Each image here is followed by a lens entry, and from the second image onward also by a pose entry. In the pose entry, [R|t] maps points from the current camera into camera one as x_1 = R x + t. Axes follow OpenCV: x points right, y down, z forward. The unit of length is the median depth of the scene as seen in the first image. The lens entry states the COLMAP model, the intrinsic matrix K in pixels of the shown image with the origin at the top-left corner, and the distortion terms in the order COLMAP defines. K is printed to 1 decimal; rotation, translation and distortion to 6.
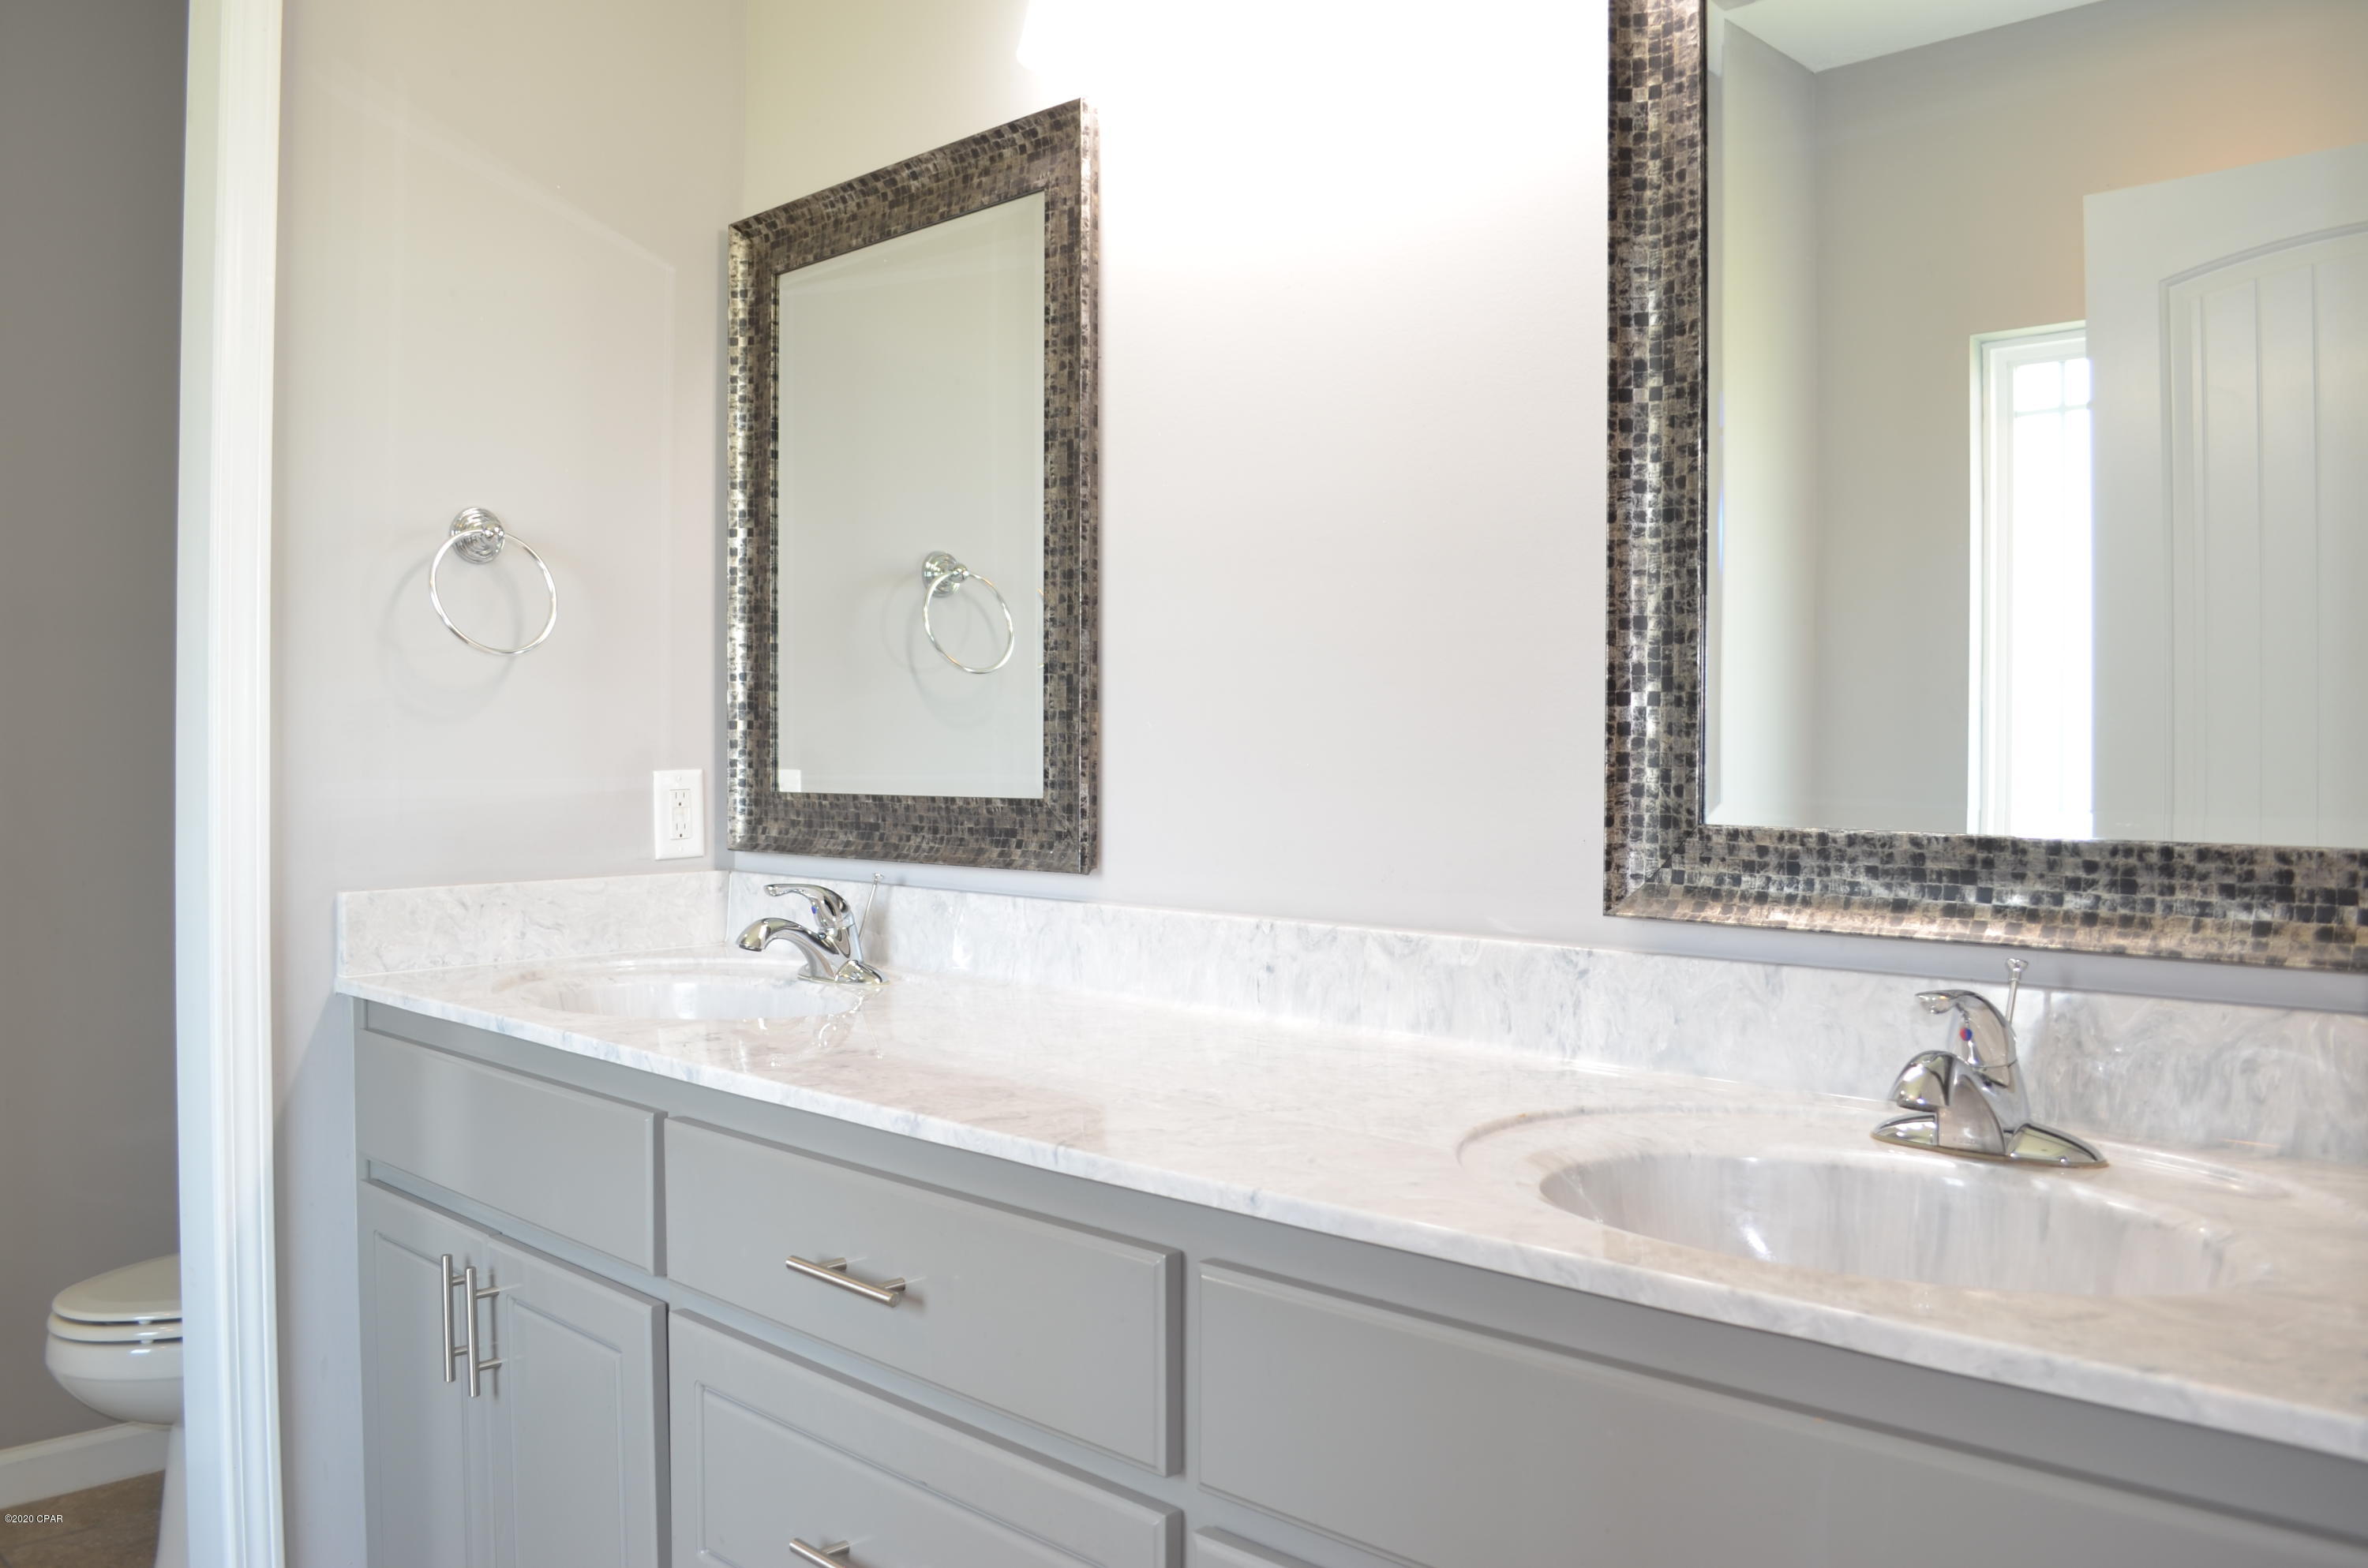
lens RADIAL K [[1826.1, 0, 1151.5], [0, 1826.1, 772.5], [0, 0, 1]] dist [-0.097255, -0.000834]
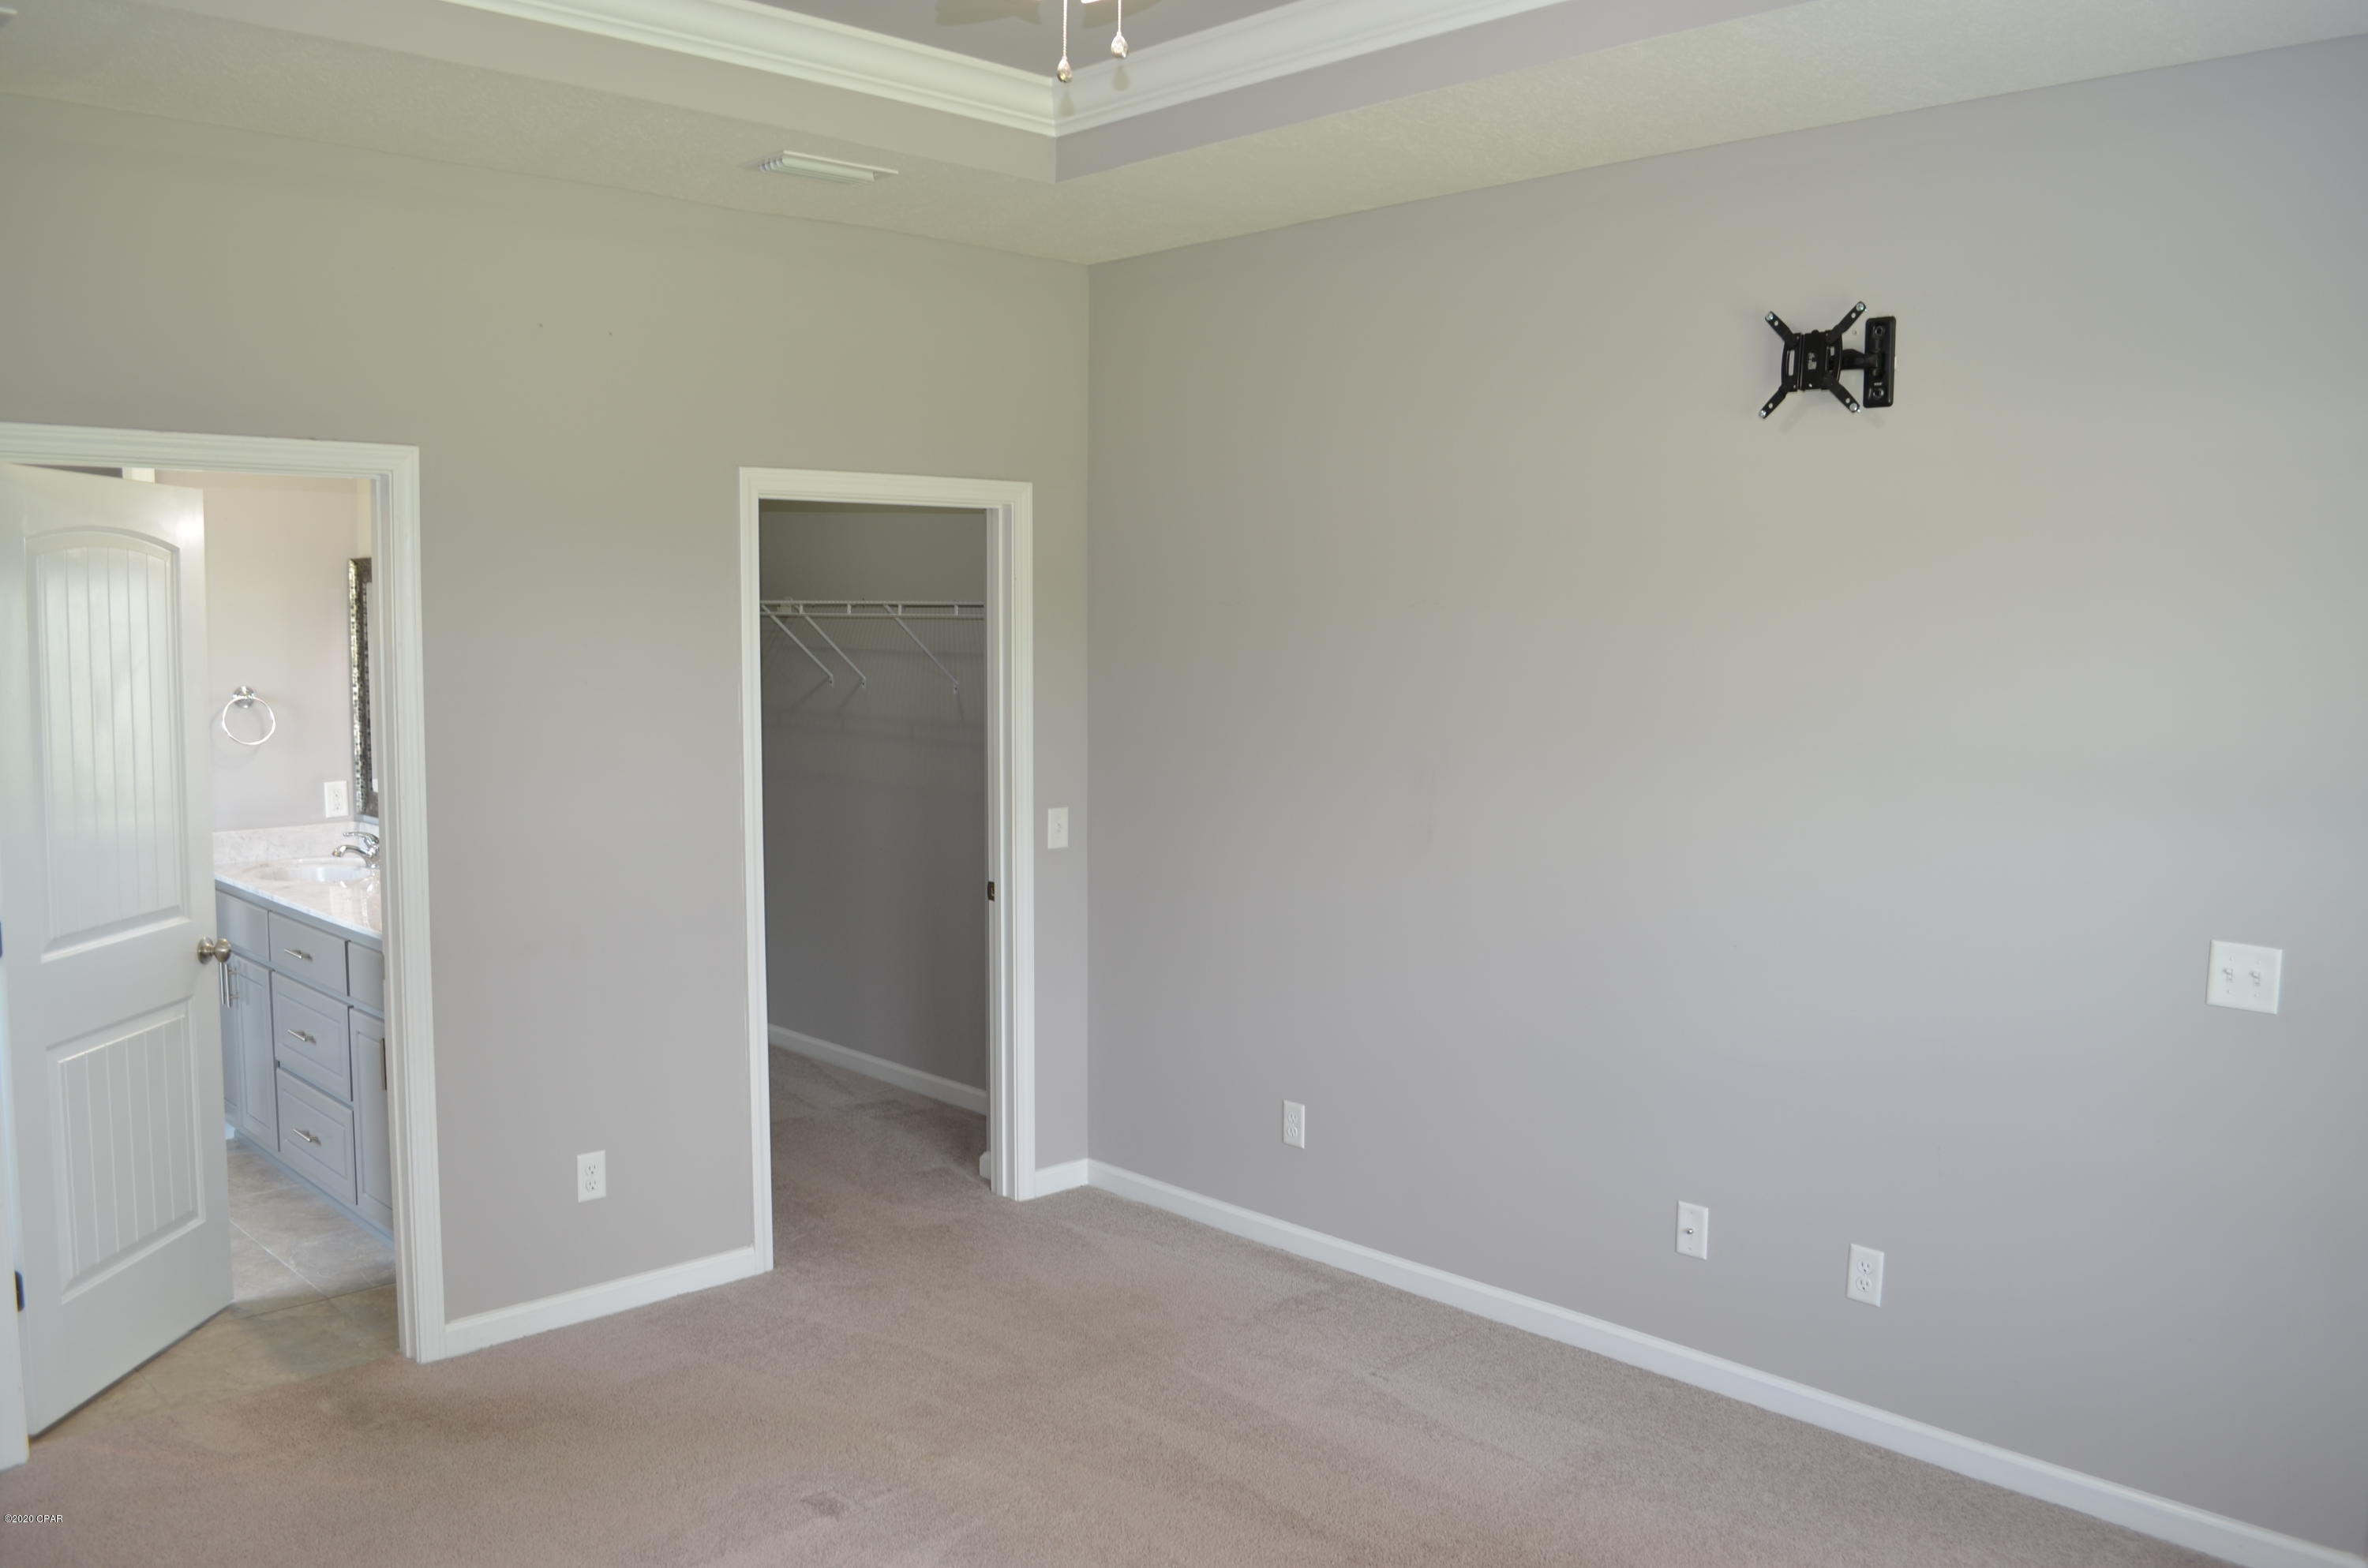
lens RADIAL K [[1826.1, 0, 1151.5], [0, 1826.1, 772.5], [0, 0, 1]] dist [-0.097255, -0.000834]
pose [[0.999352, 0.006650, -0.035378, 1.048575], [-0.003984, 0.997183, 0.074899, -0.224750], [0.035776, -0.074710, 0.996563, -1.558463]]
